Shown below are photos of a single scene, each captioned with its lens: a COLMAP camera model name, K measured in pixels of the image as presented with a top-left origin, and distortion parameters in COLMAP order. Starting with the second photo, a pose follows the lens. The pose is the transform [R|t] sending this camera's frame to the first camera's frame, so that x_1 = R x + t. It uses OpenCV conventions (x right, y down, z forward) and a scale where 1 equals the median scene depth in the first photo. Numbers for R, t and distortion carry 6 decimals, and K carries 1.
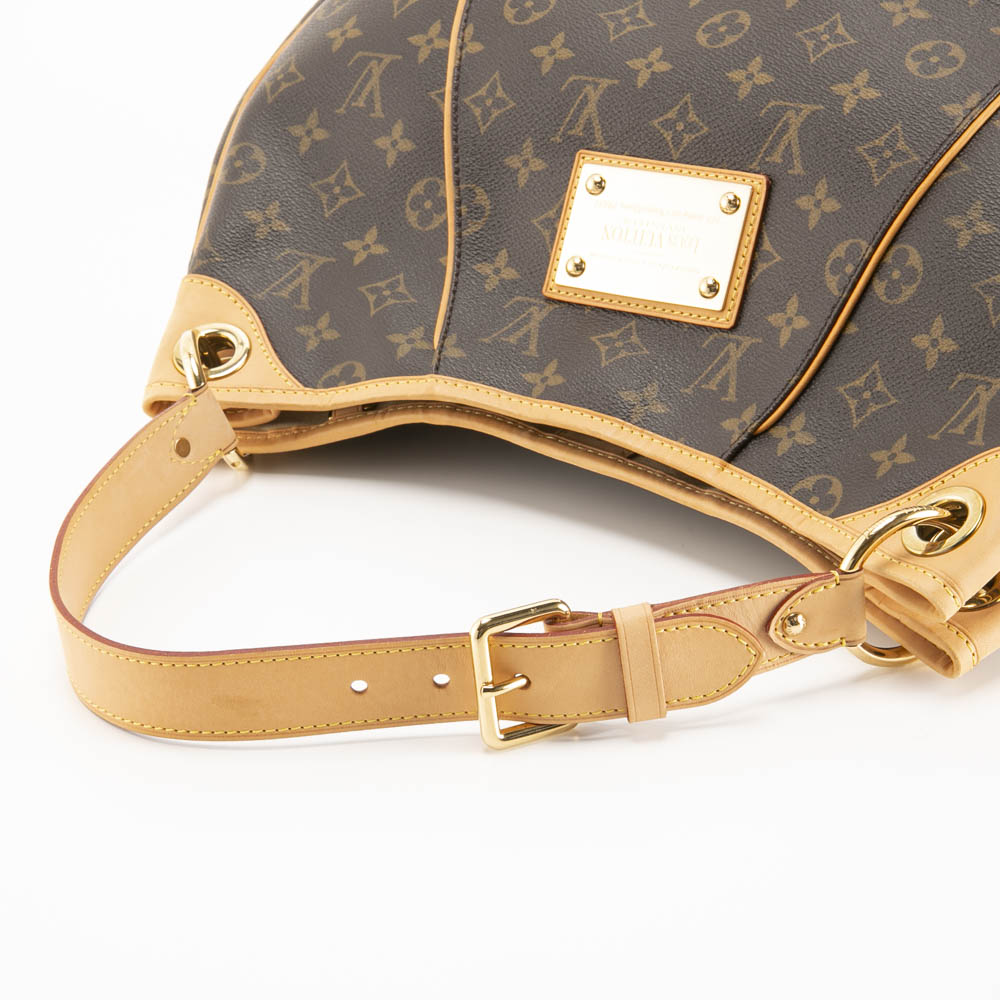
lens RADIAL K [[3801.0, 0, 616.2], [0, 3801.0, 500.1], [0, 0, 1]] dist [0.118939, 2.554300]
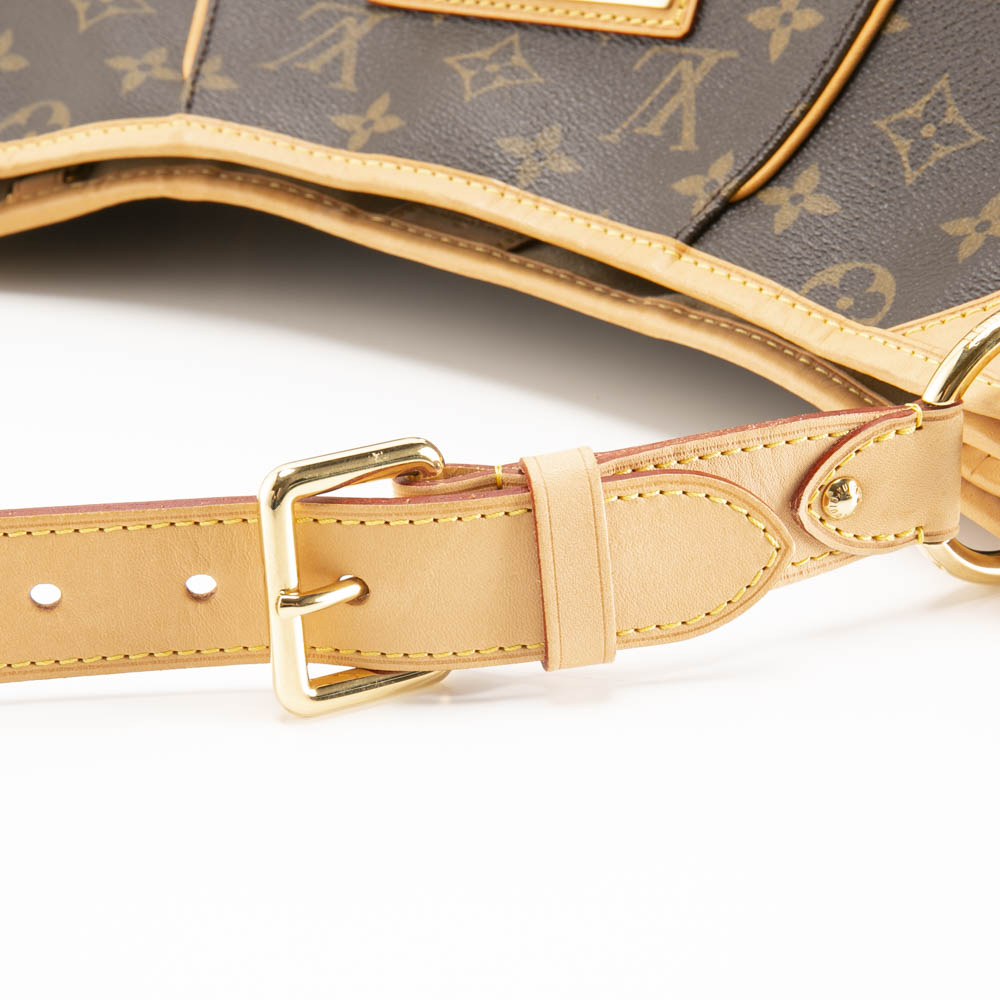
lens RADIAL K [[3801.0, 0, 616.2], [0, 3801.0, 500.1], [0, 0, 1]] dist [0.118939, 2.554300]
pose [[0.997207, 0.013936, 0.073372, -0.024611], [-0.013080, 0.999841, -0.012134, 0.037140], [-0.073529, 0.011141, 0.997231, 0.416552]]
